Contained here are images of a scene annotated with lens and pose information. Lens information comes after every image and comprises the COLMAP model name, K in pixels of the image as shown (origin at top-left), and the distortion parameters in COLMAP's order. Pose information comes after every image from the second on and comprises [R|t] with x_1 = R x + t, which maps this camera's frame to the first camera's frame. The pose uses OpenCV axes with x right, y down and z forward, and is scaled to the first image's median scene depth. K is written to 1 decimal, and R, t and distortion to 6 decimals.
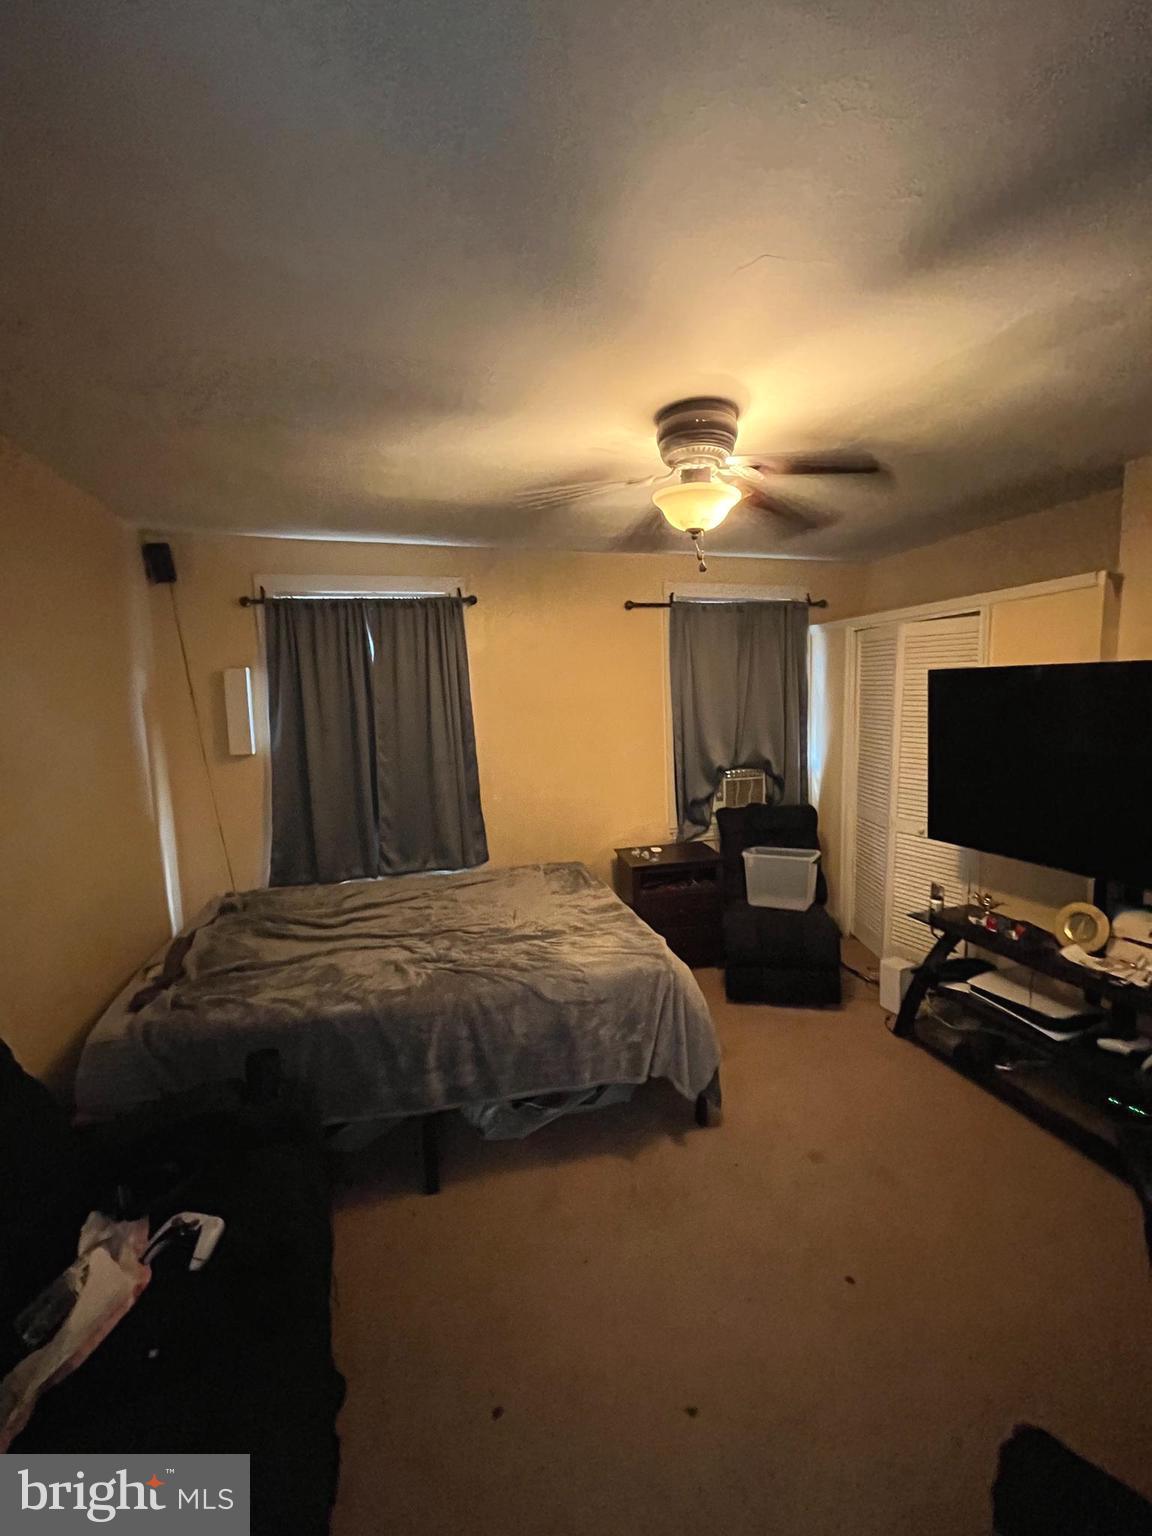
lens RADIAL K [[606.2, 0, 549.4], [0, 606.2, 787.7], [0, 0, 1]] dist [-0.001749, -0.000128]
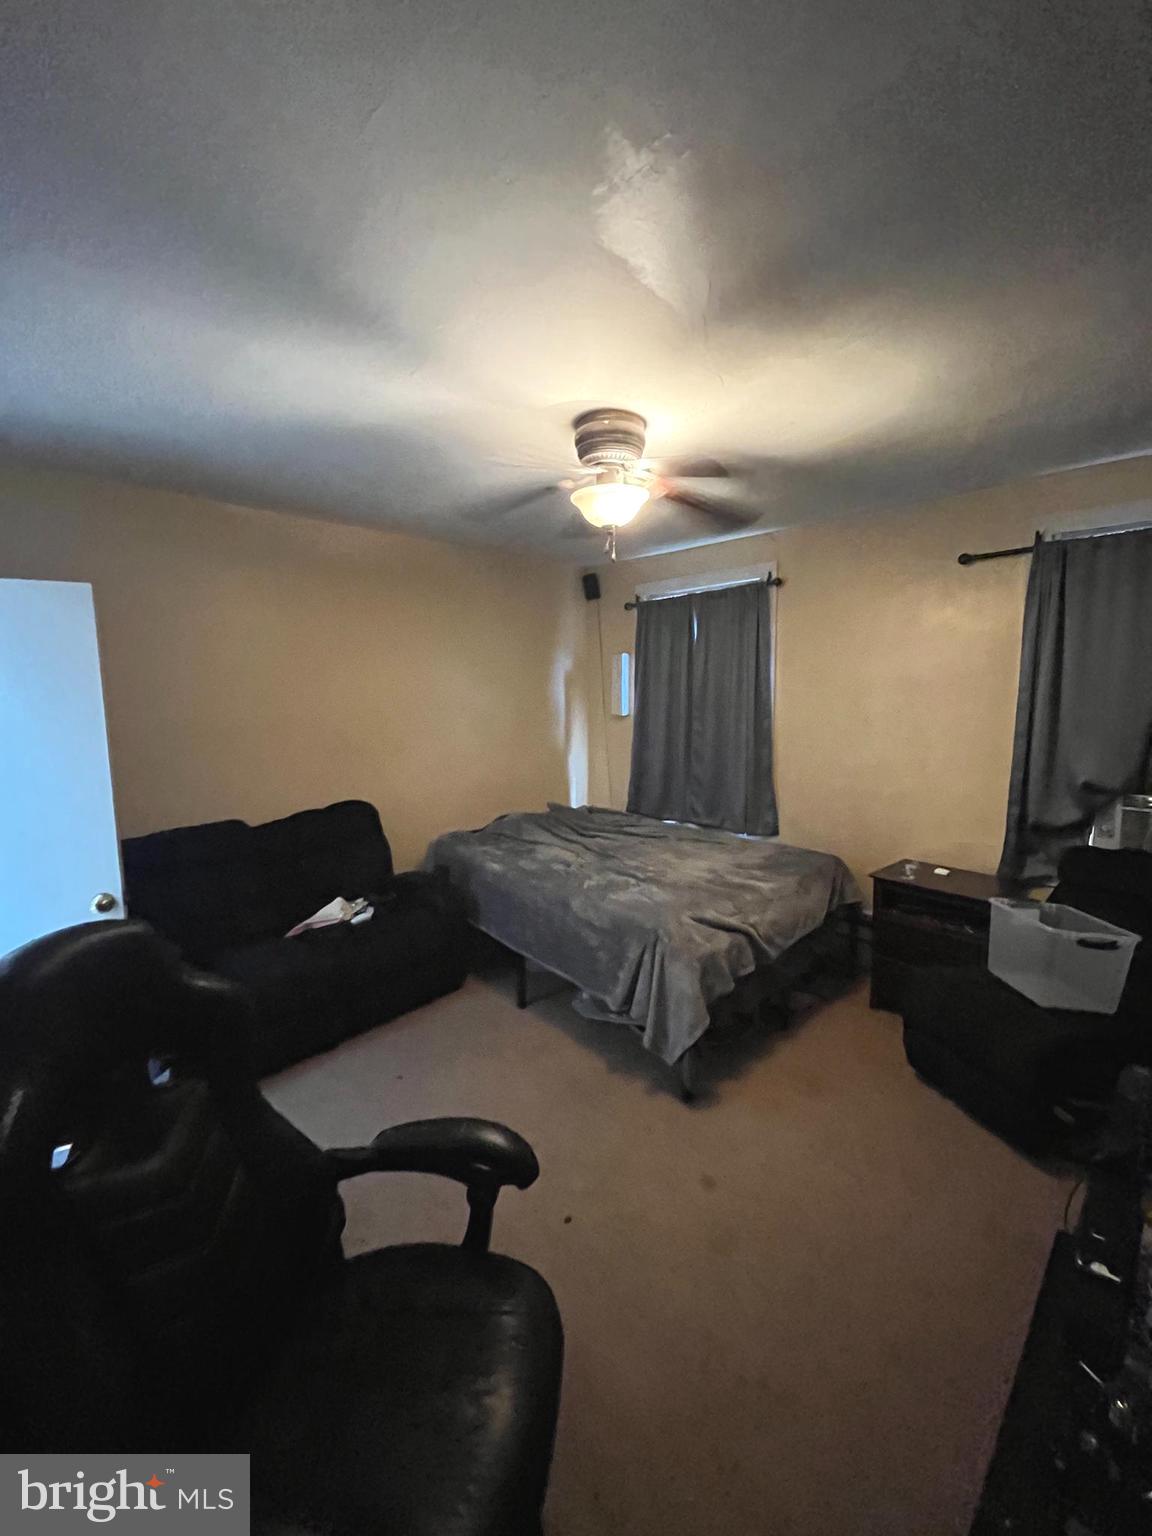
lens RADIAL K [[623.9, 0, 576.0], [0, 623.9, 768.0], [0, 0, 1]] dist [-0.001517, -0.000469]
pose [[0.469903, 0.139320, -0.871654, 0.756261], [-0.125562, 0.987975, 0.090222, -0.051621], [0.873742, 0.067051, 0.481746, 0.222898]]
